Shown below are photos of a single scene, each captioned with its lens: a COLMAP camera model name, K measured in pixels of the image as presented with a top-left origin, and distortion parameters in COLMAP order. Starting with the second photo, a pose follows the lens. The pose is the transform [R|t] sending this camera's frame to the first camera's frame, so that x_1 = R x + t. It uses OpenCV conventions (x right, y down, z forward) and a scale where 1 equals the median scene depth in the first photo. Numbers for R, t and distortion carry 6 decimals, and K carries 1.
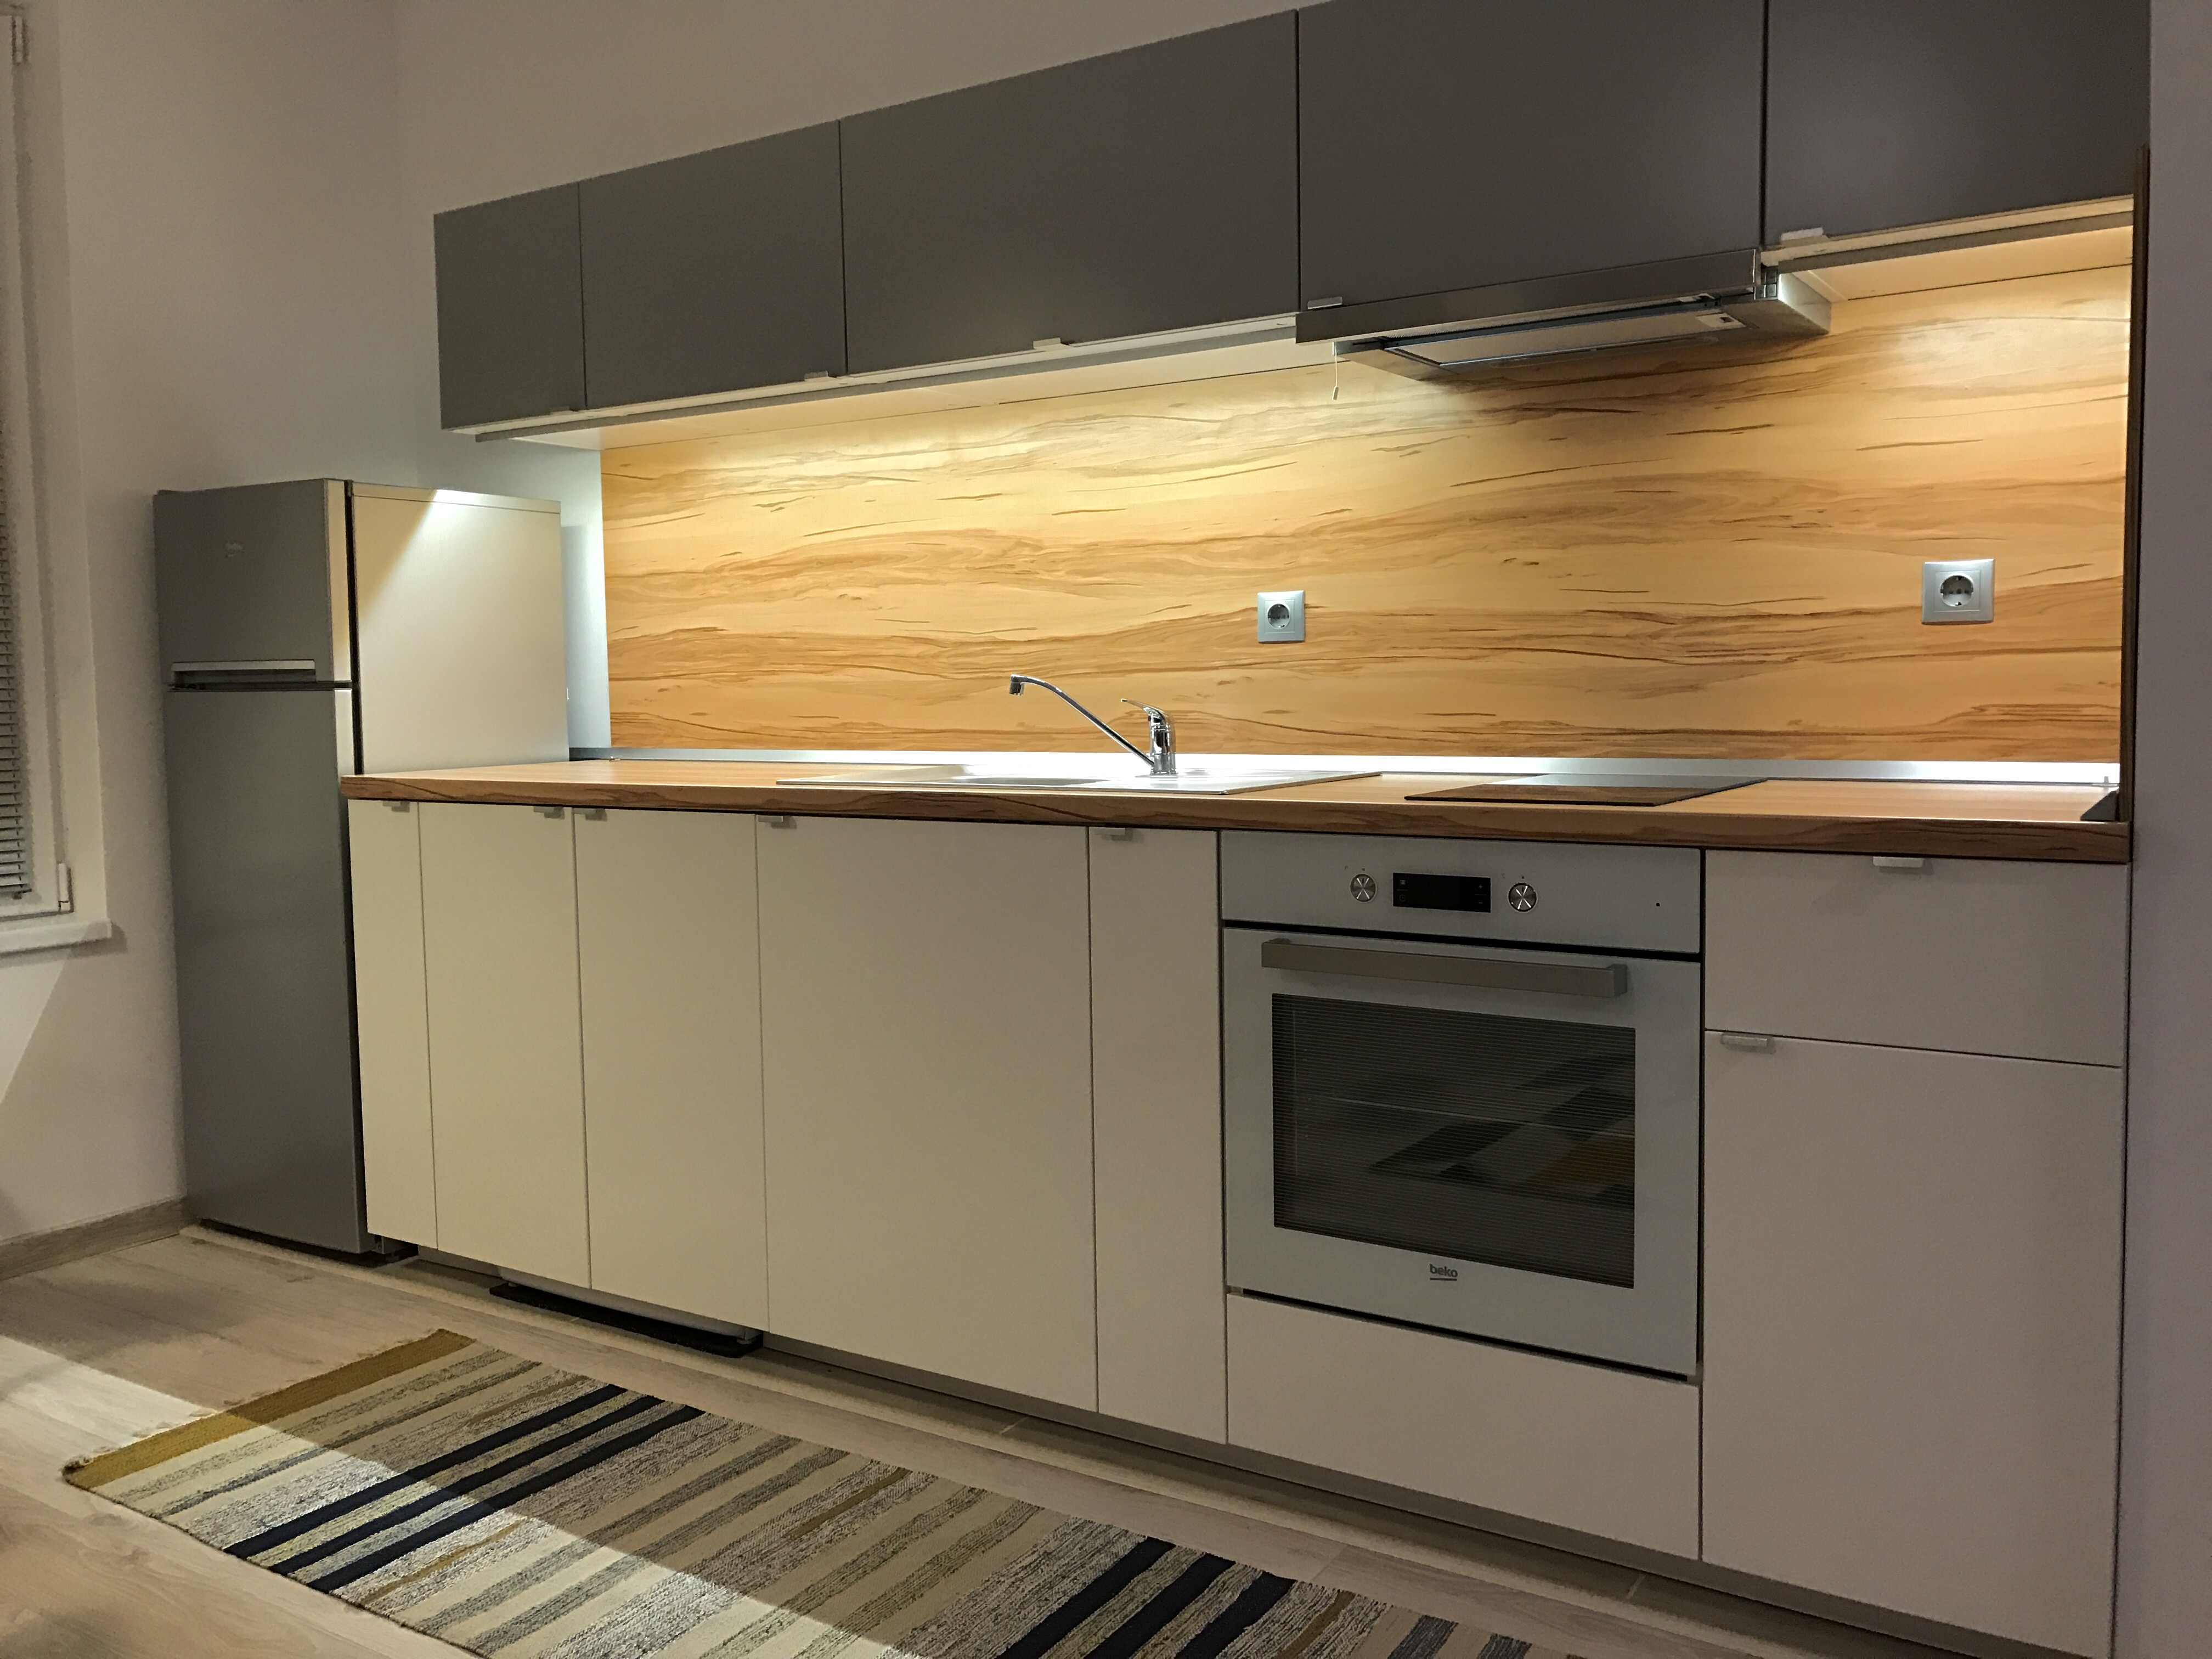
lens RADIAL K [[1869.9, 0, 1100.1], [0, 1869.9, 809.8], [0, 0, 1]] dist [0.041143, 0.001857]
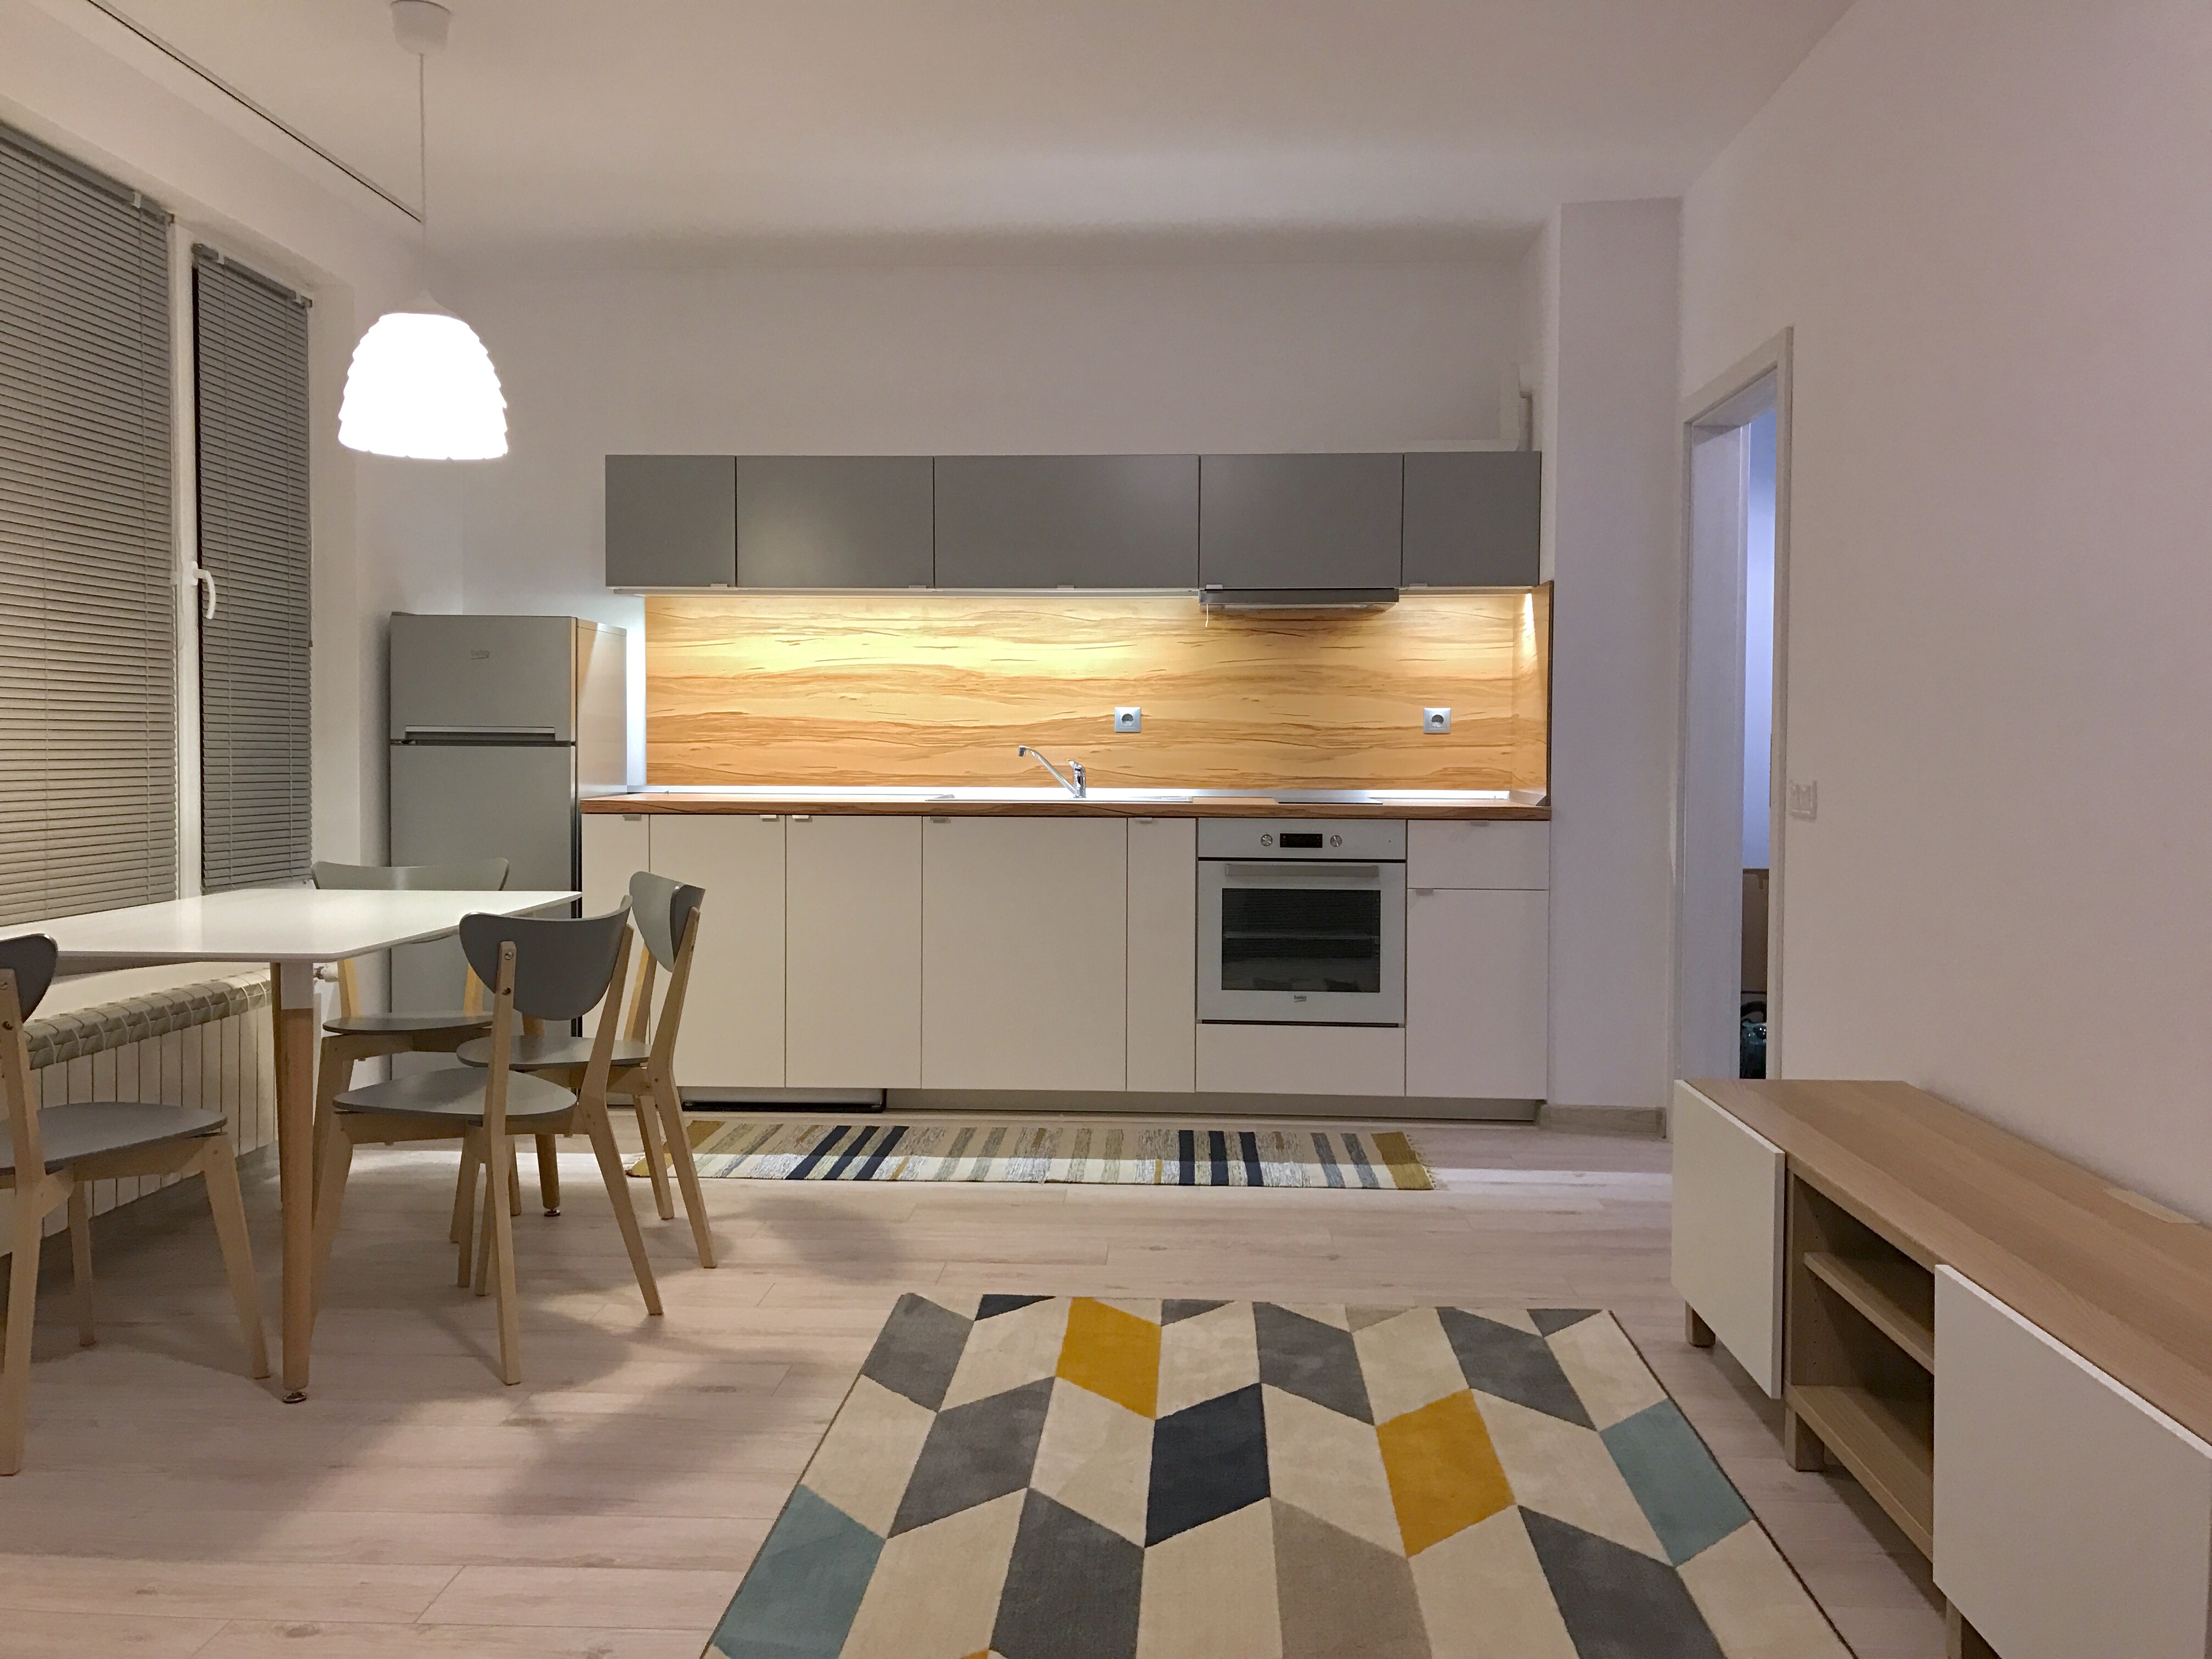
lens RADIAL K [[1869.9, 0, 1127.9], [0, 1869.9, 815.2], [0, 0, 1]] dist [0.041143, 0.001857]
pose [[0.854014, -0.000104, 0.520250, -0.970520], [0.017470, 0.999442, -0.028478, 0.058159], [-0.519956, 0.033410, 0.853539, -0.730734]]
